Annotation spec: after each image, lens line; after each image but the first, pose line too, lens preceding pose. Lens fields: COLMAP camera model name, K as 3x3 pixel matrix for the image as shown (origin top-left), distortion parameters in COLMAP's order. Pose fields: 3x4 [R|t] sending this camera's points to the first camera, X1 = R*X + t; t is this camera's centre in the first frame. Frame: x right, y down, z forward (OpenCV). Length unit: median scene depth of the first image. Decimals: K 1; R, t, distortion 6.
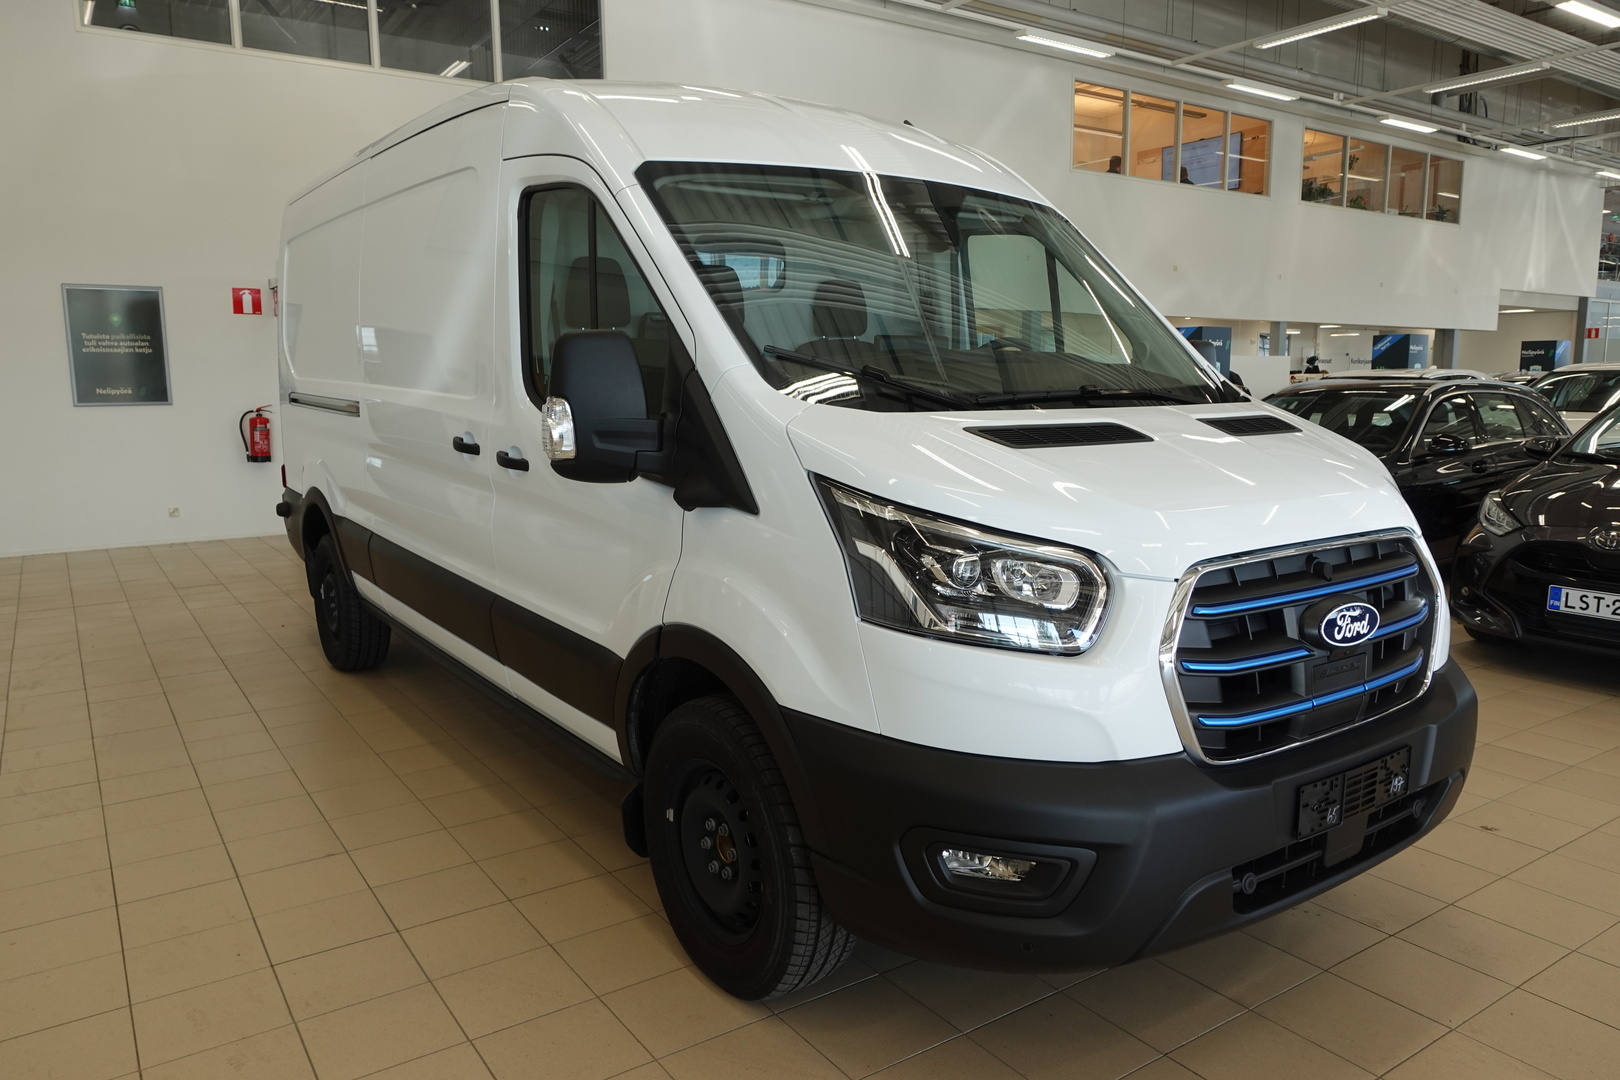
lens RADIAL K [[1125.0, 0, 810.0], [0, 1125.0, 540.0], [0, 0, 1]] dist [-0.005430, 0.001004]
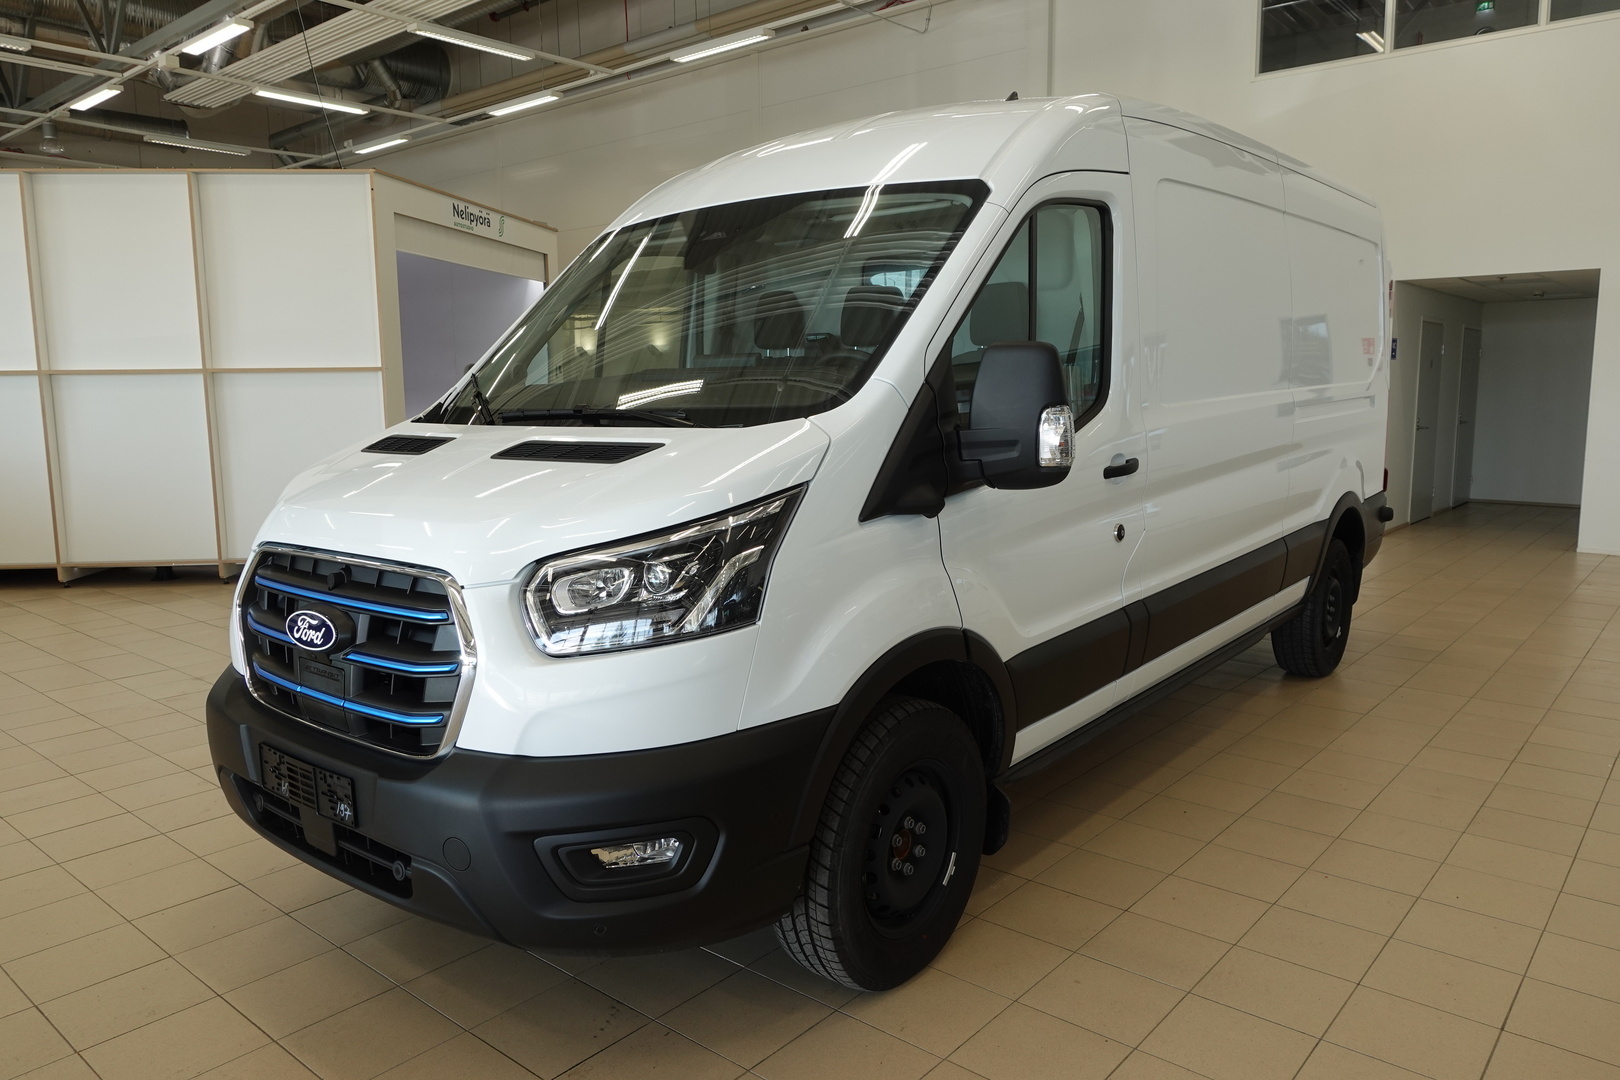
lens RADIAL K [[1125.0, 0, 810.0], [0, 1125.0, 540.0], [0, 0, 1]] dist [-0.005430, 0.001004]
pose [[0.269030, 0.134956, -0.953630, 1.613605], [-0.134406, 0.985706, 0.101578, -0.183415], [0.953708, 0.100846, 0.283323, 1.131062]]
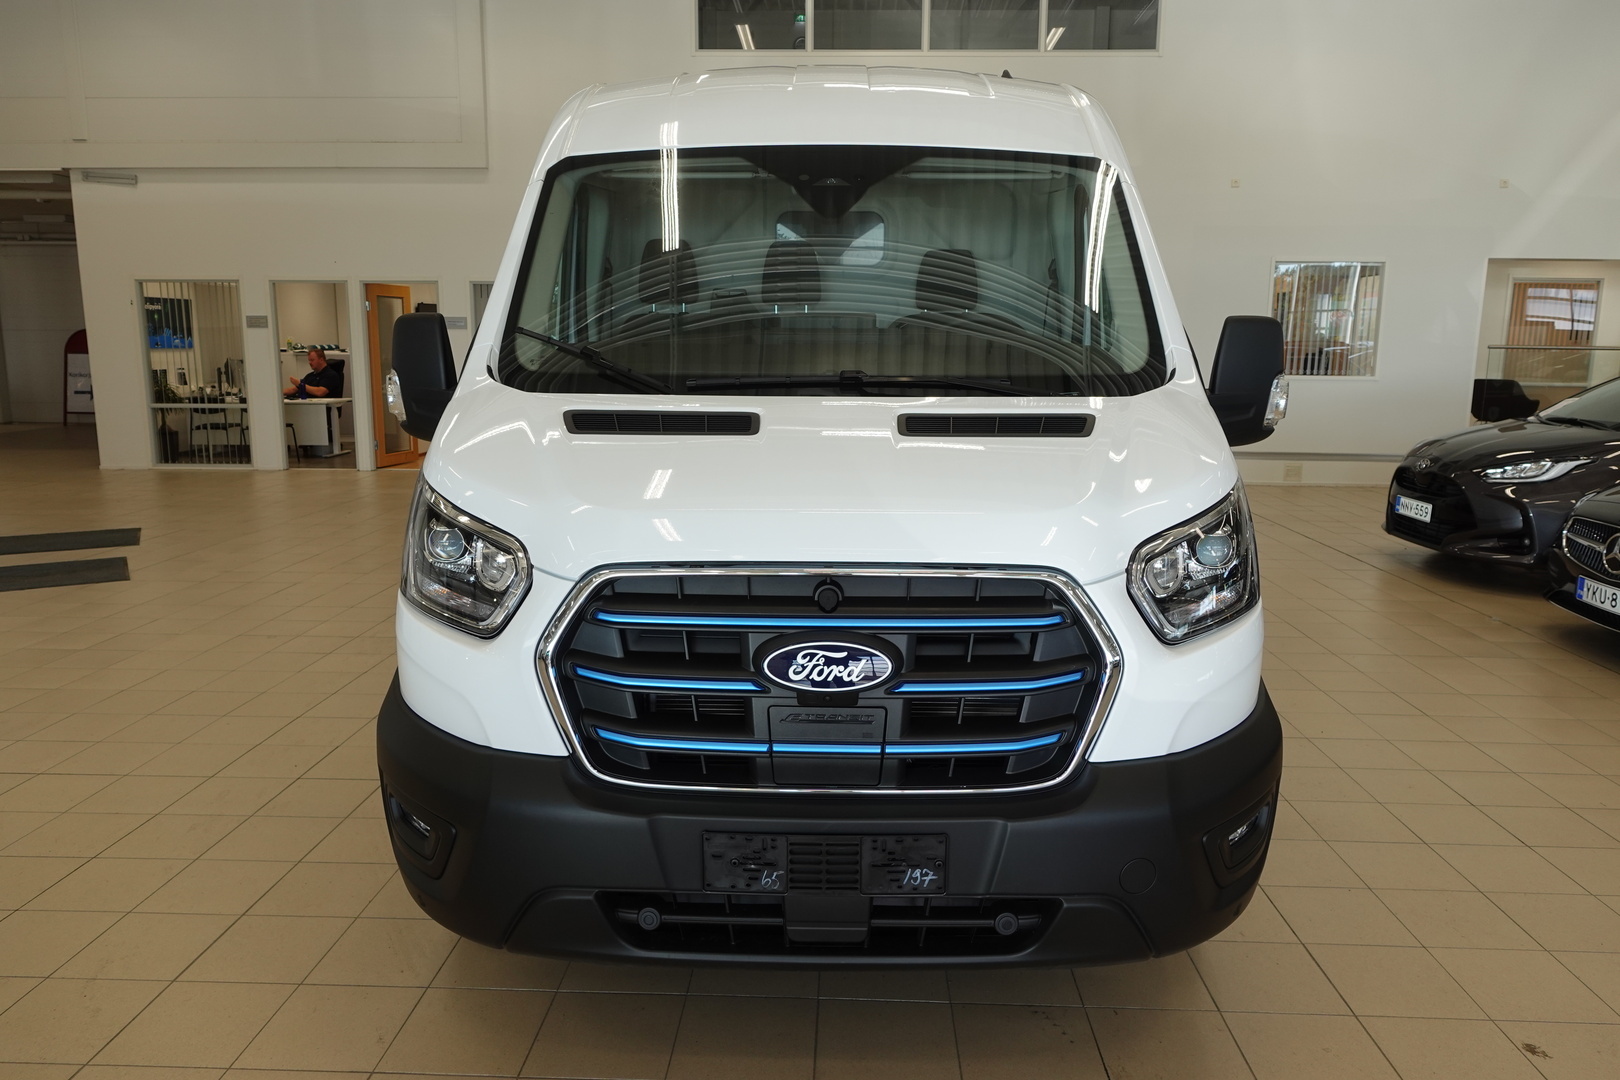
lens RADIAL K [[1125.0, 0, 810.0], [0, 1125.0, 540.0], [0, 0, 1]] dist [-0.005430, 0.001004]
pose [[0.809899, 0.117111, -0.574760, 0.930497], [-0.100493, 0.993082, 0.060741, -0.067338], [0.577897, 0.008565, 0.816065, 0.304476]]
